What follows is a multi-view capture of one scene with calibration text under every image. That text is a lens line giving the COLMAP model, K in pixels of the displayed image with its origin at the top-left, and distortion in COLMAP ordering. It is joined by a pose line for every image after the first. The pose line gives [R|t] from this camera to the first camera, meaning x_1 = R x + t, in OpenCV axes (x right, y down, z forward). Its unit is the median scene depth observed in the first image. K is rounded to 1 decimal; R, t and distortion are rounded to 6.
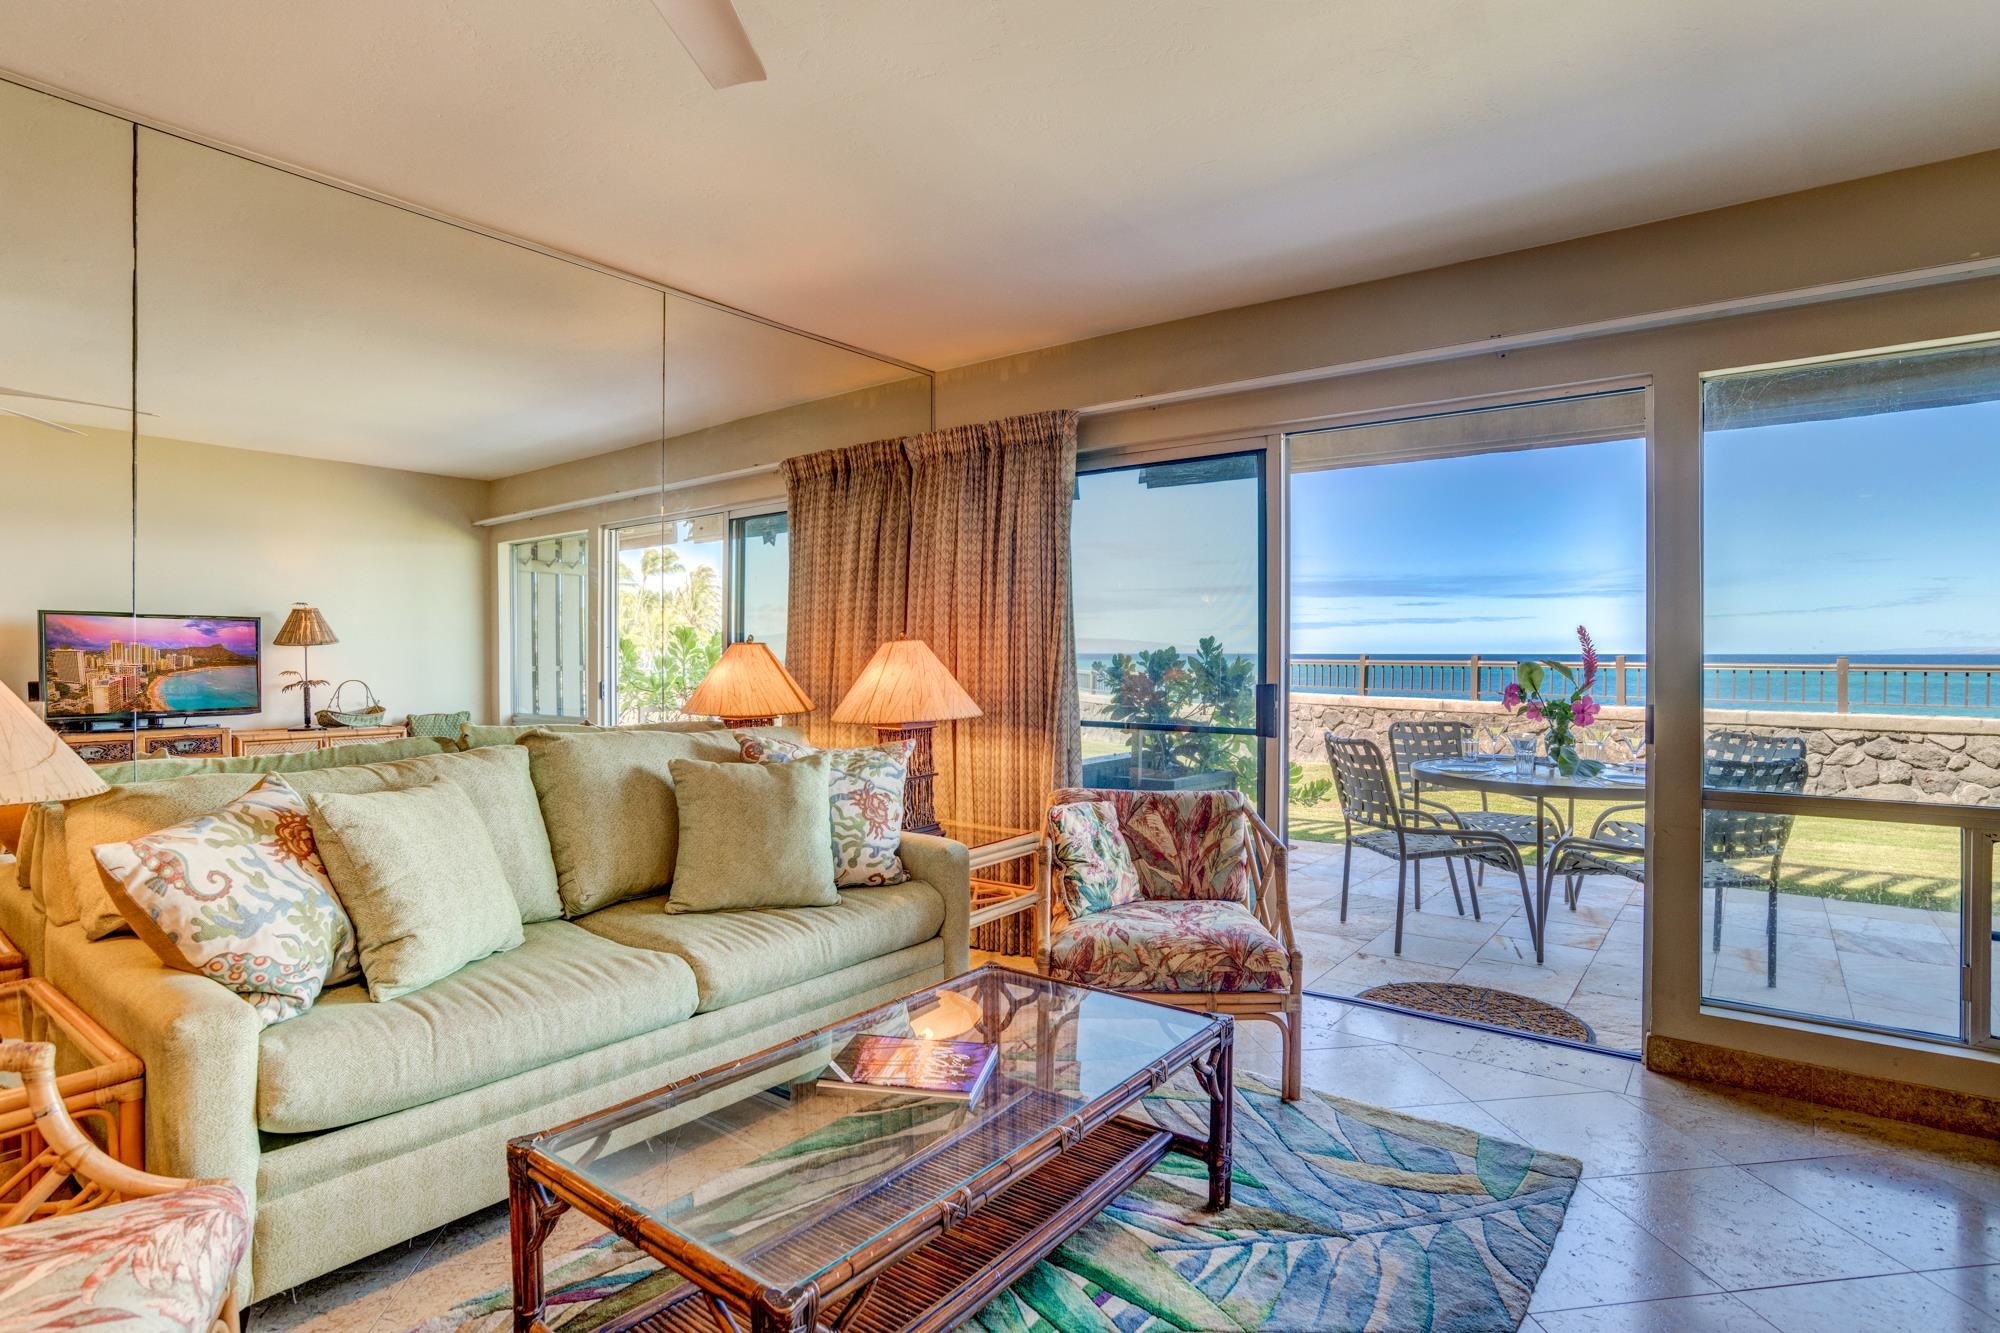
lens RADIAL K [[1019.5, 0, 1004.9], [0, 1019.5, 661.7], [0, 0, 1]] dist [-0.056735, 0.024204]
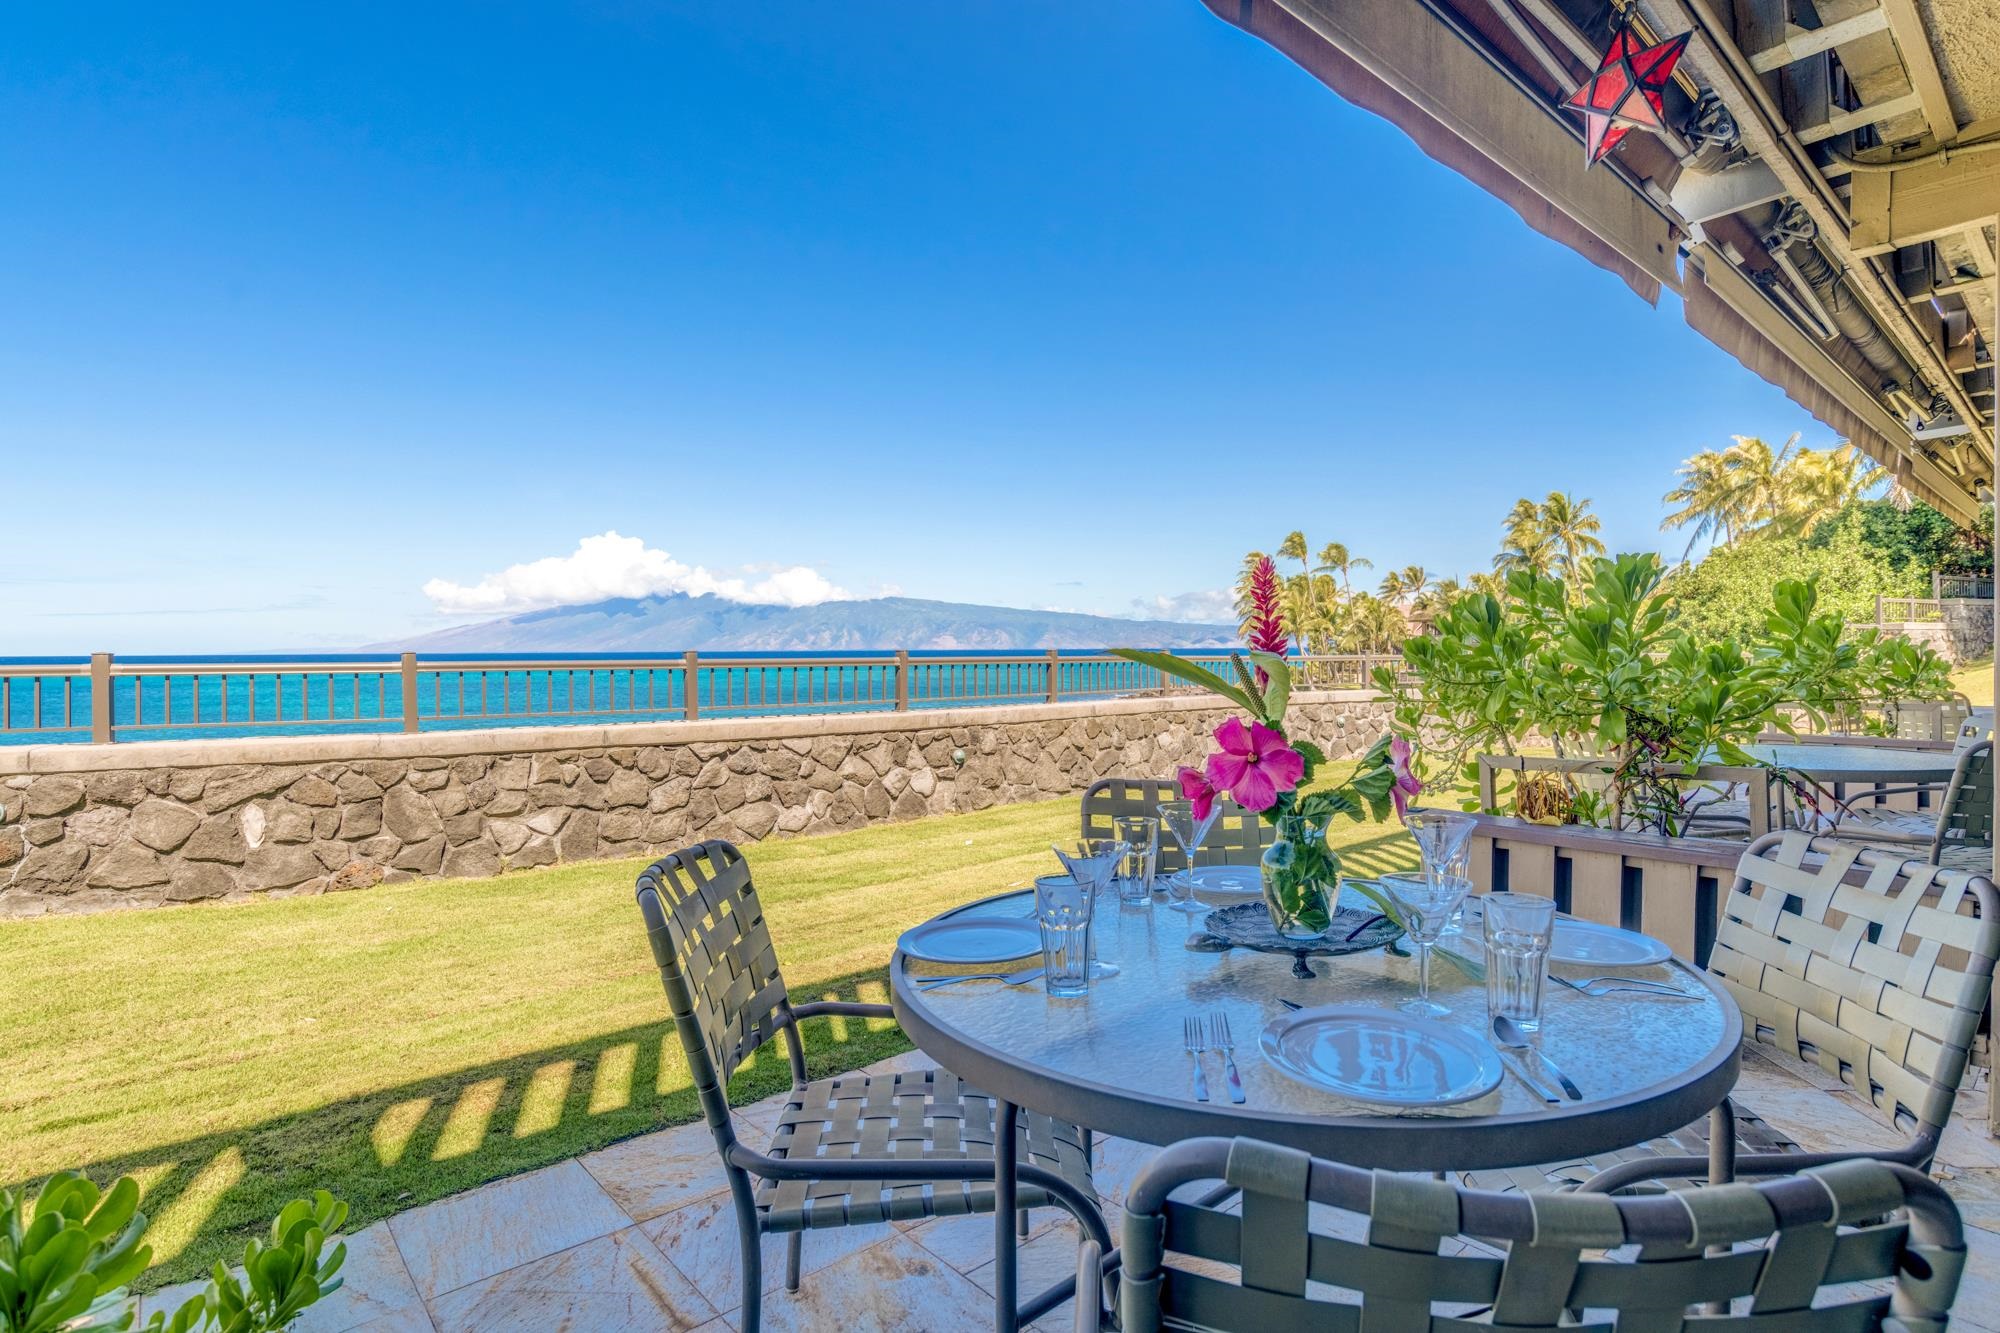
lens RADIAL K [[1019.5, 0, 1004.9], [0, 1019.5, 661.7], [0, 0, 1]] dist [-0.056735, 0.024204]
pose [[0.197380, -0.013466, 0.980234, 0.189680], [0.014718, 0.999834, 0.010772, -0.002126], [-0.980217, 0.012301, 0.197546, 1.168639]]
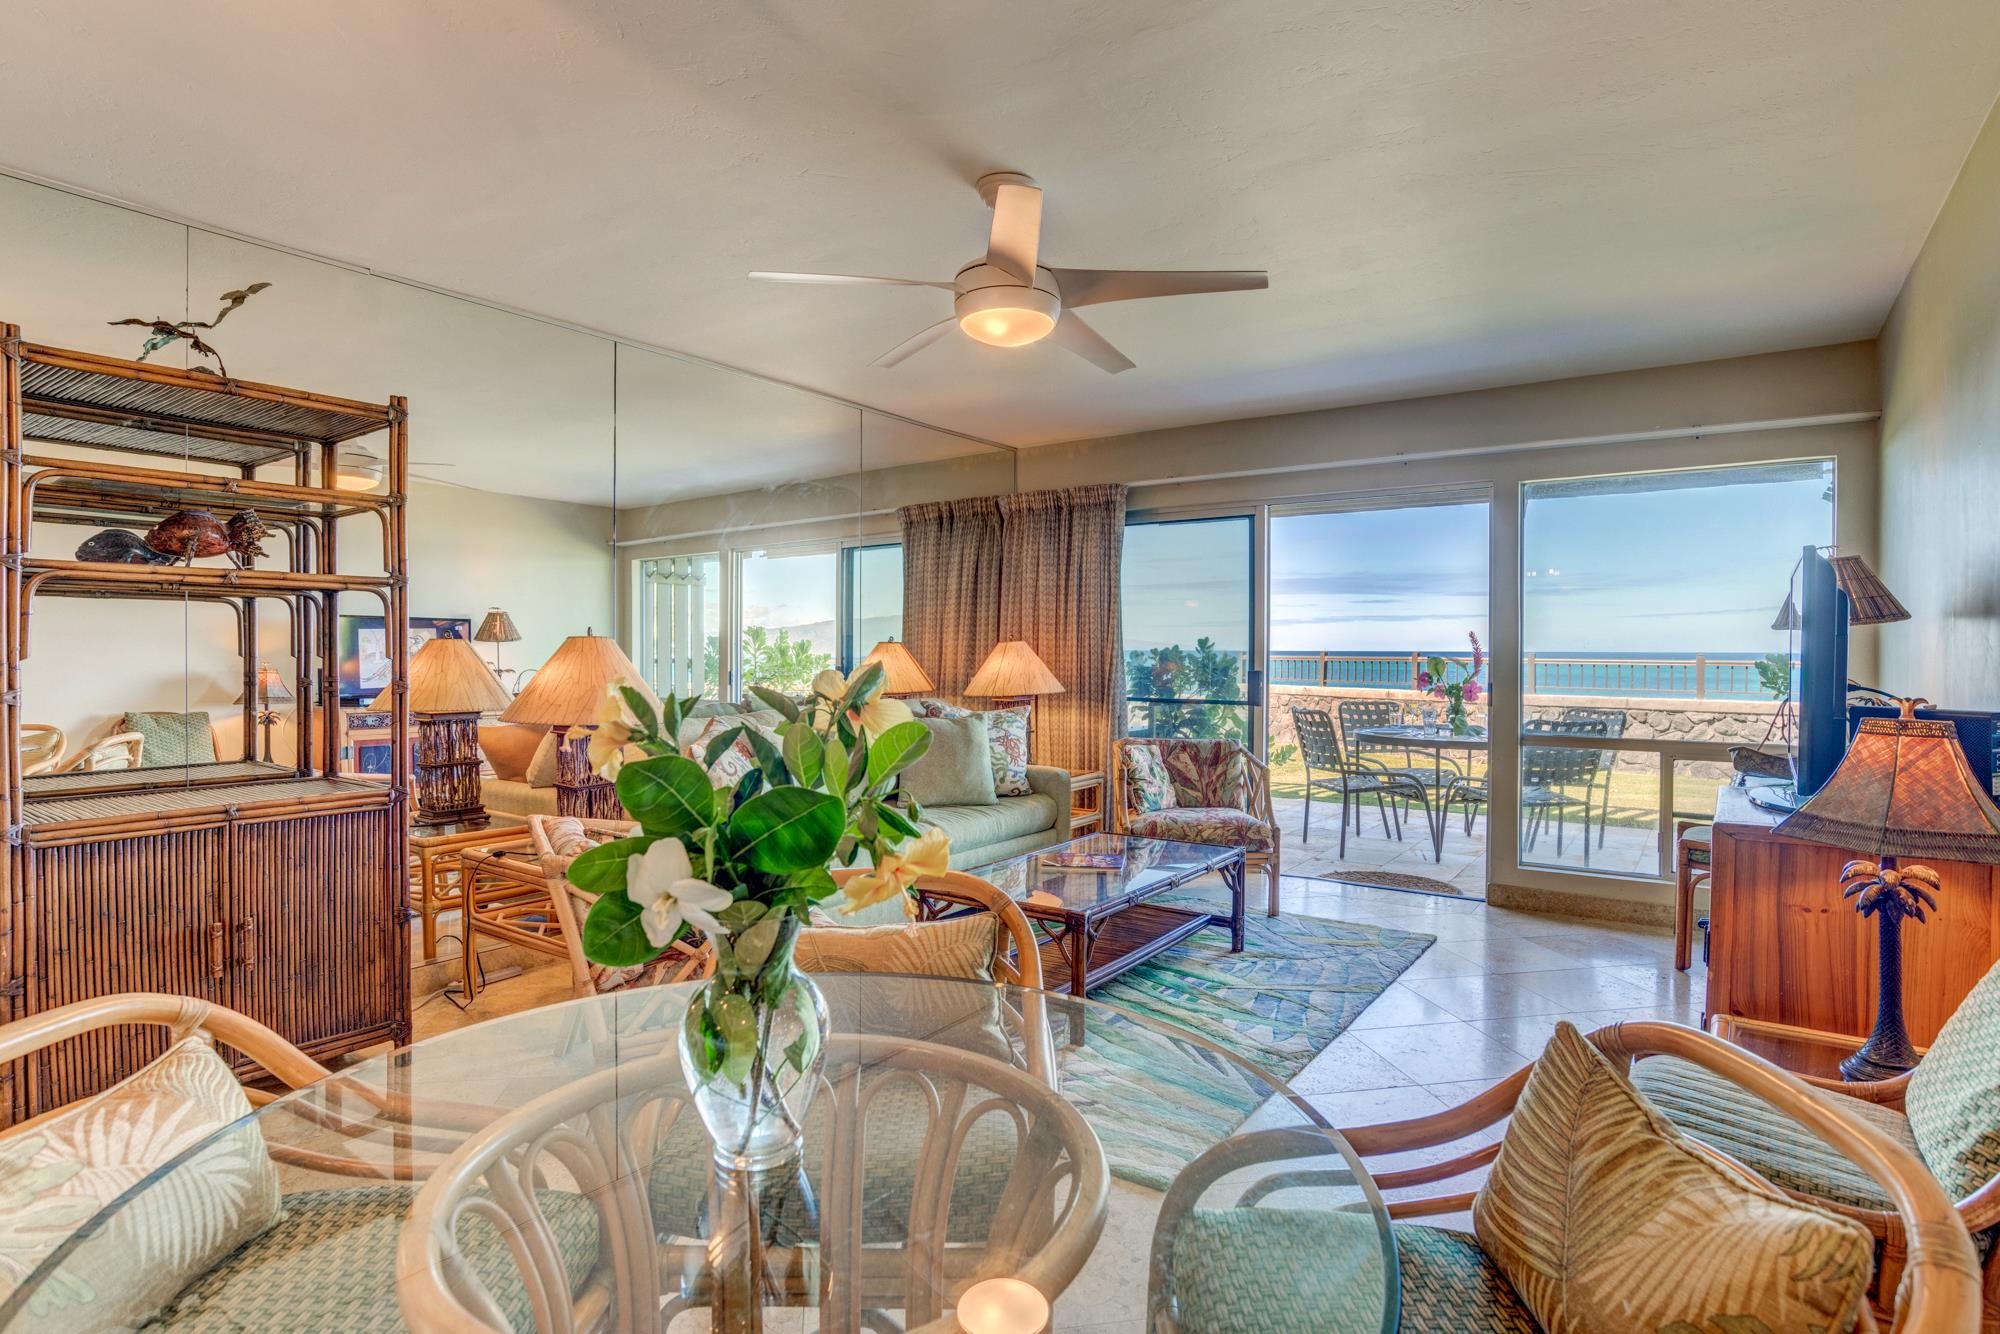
lens RADIAL K [[1019.5, 0, 1004.9], [0, 1019.5, 662.2], [0, 0, 1]] dist [-0.056735, 0.024204]
pose [[0.999453, 0.002403, 0.032977, -0.150371], [-0.002555, 0.999986, 0.004562, 0.002884], [-0.032965, -0.004643, 0.999446, -0.458279]]
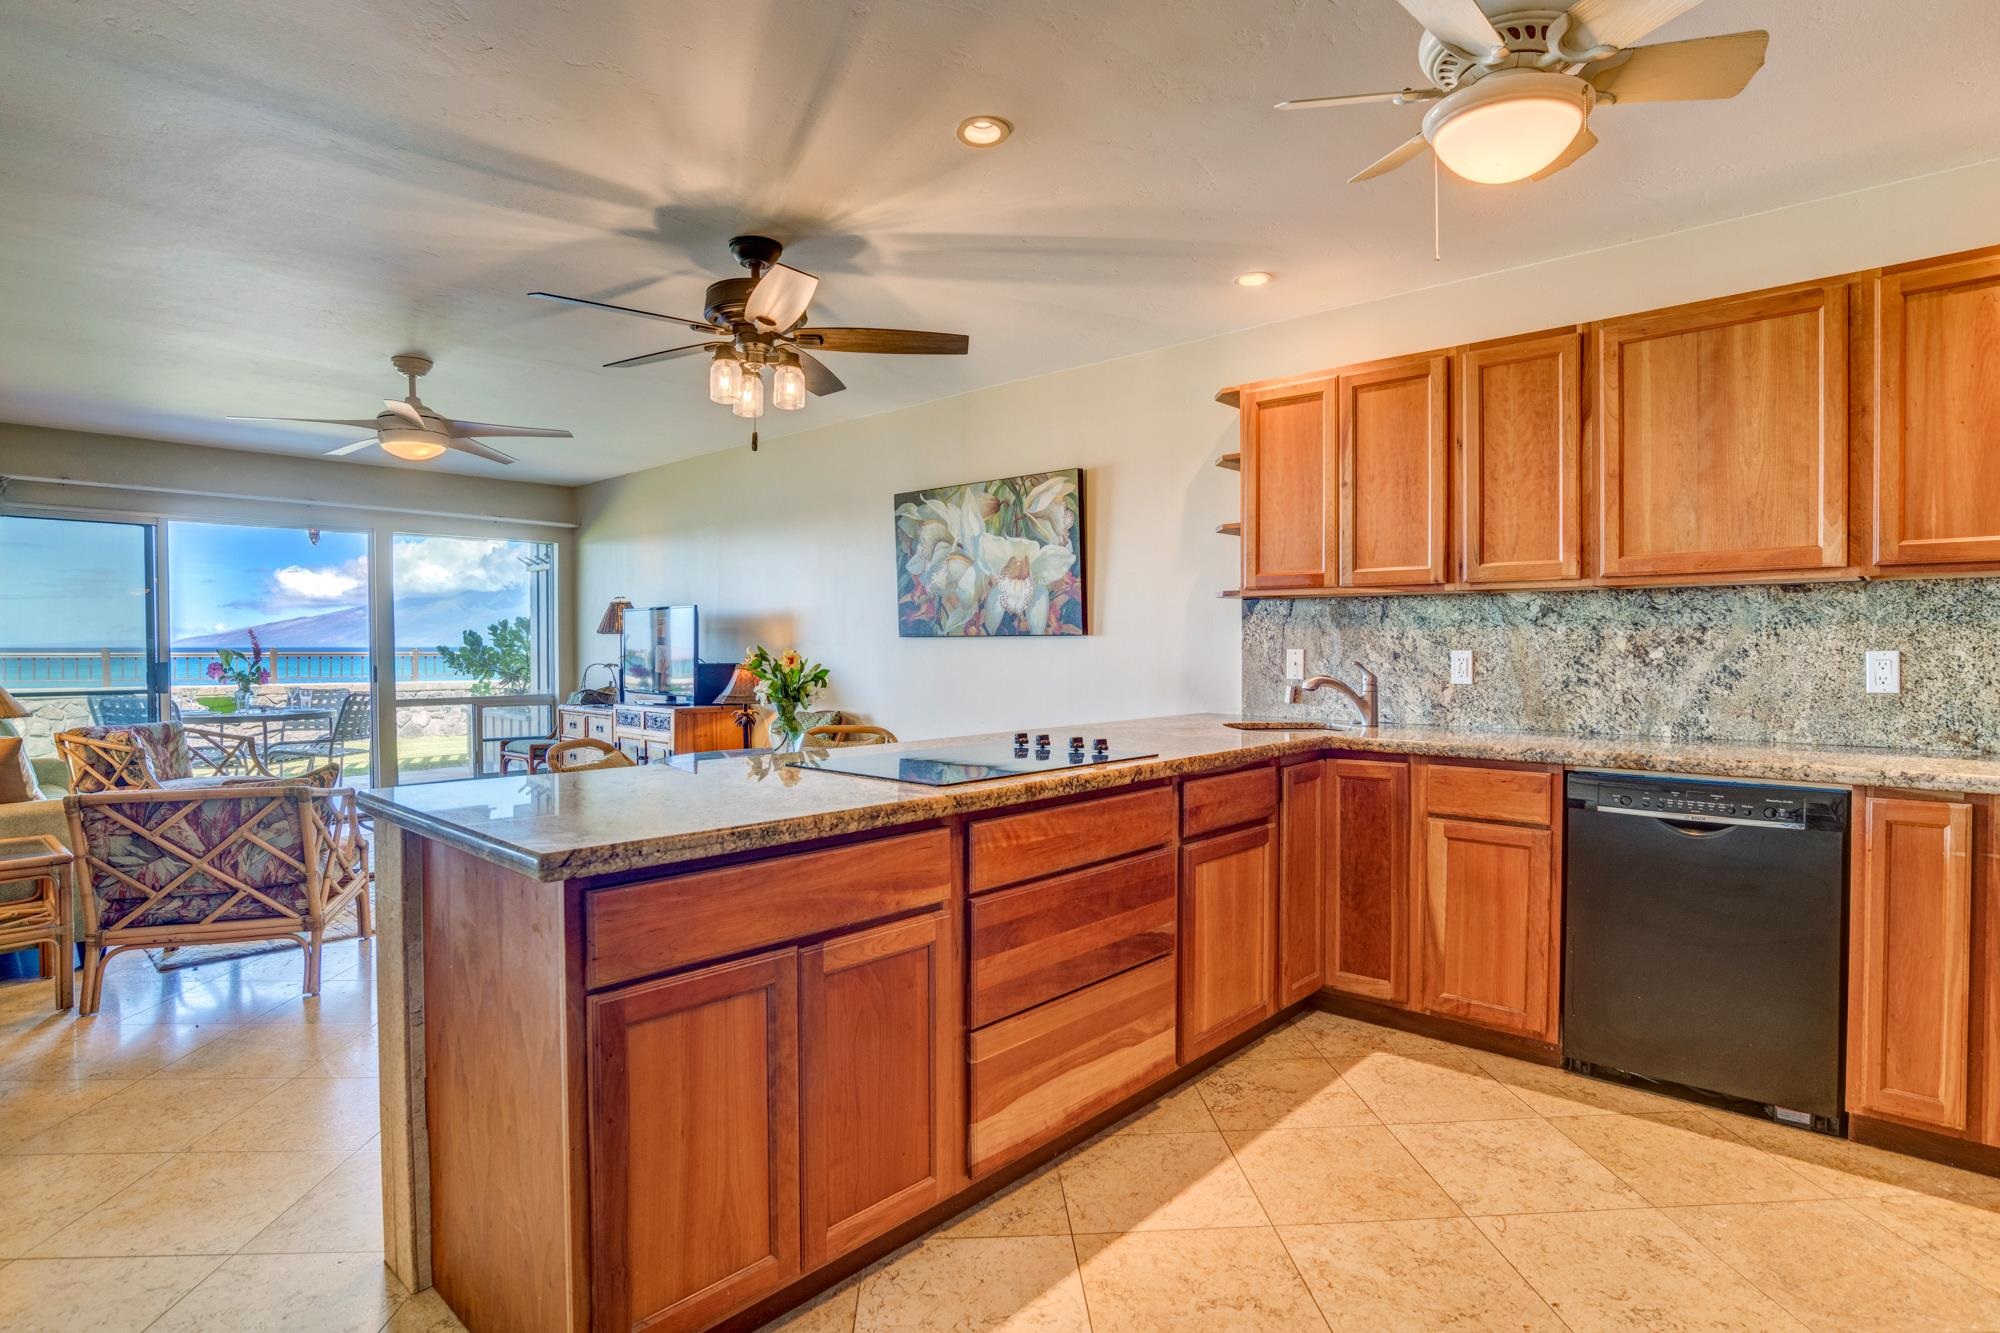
lens RADIAL K [[1019.5, 0, 1004.9], [0, 1019.5, 661.7], [0, 0, 1]] dist [-0.056735, 0.024204]
pose [[0.083754, -0.016234, 0.996354, -1.193114], [0.008973, 0.999839, 0.015537, 0.006869], [-0.996446, 0.007639, 0.083886, -0.523454]]
